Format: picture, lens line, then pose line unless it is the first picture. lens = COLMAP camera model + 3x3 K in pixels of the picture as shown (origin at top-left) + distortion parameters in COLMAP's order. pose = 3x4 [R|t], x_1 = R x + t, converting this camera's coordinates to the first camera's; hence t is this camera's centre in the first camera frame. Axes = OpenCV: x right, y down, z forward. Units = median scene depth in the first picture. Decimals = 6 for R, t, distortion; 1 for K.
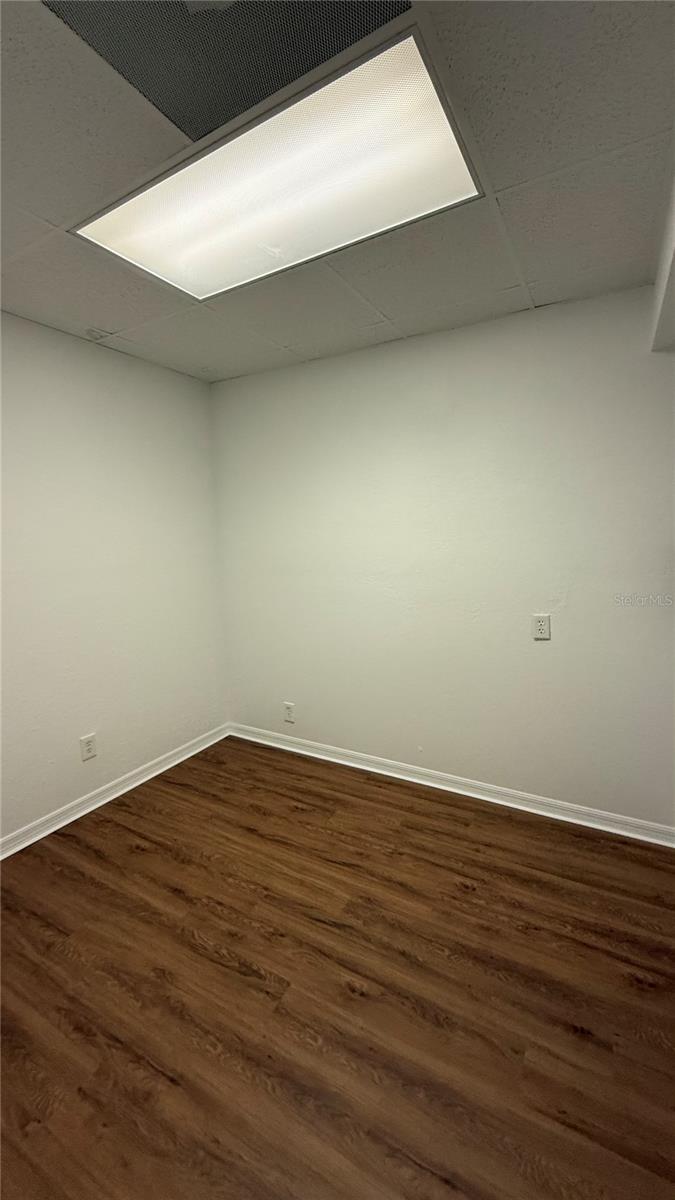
lens RADIAL K [[468.2, 0, 341.6], [0, 468.2, 595.8], [0, 0, 1]] dist [-0.001358, -0.000156]
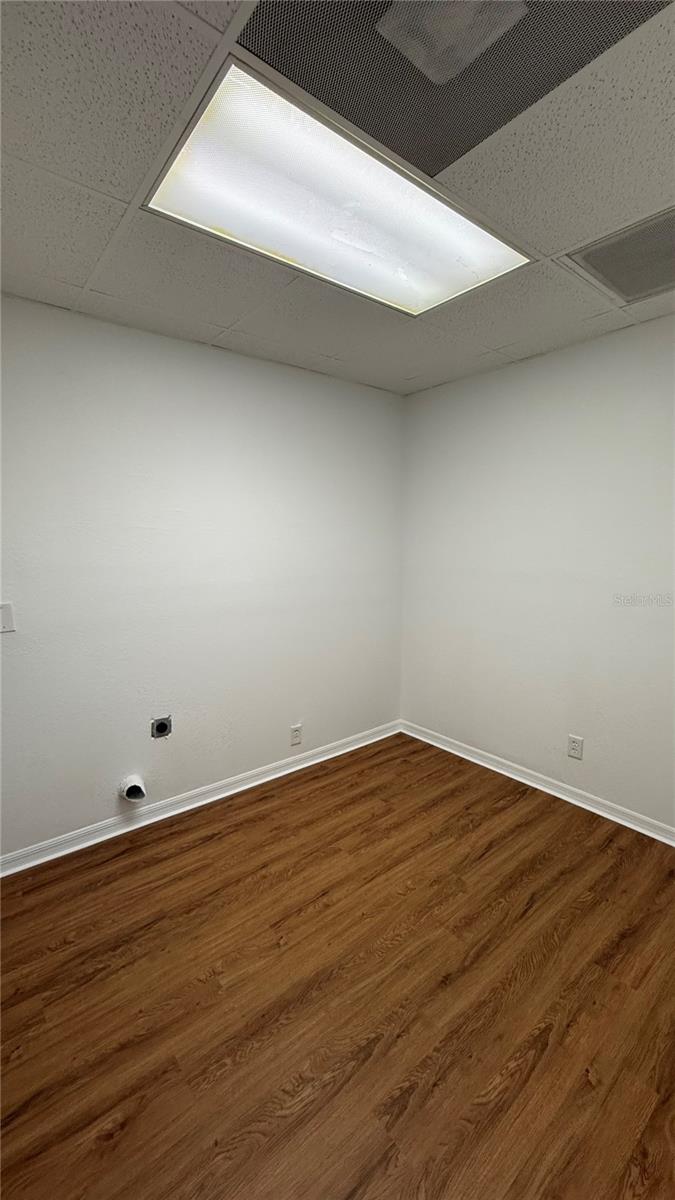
lens RADIAL K [[479.0, 0, 337.5], [0, 479.0, 600.0], [0, 0, 1]] dist [0.000951, -0.000232]
pose [[0.370437, -0.092867, 0.924204, -0.759988], [0.122729, 0.991160, 0.050403, -0.037861], [-0.920714, 0.094755, 0.378559, 0.428039]]
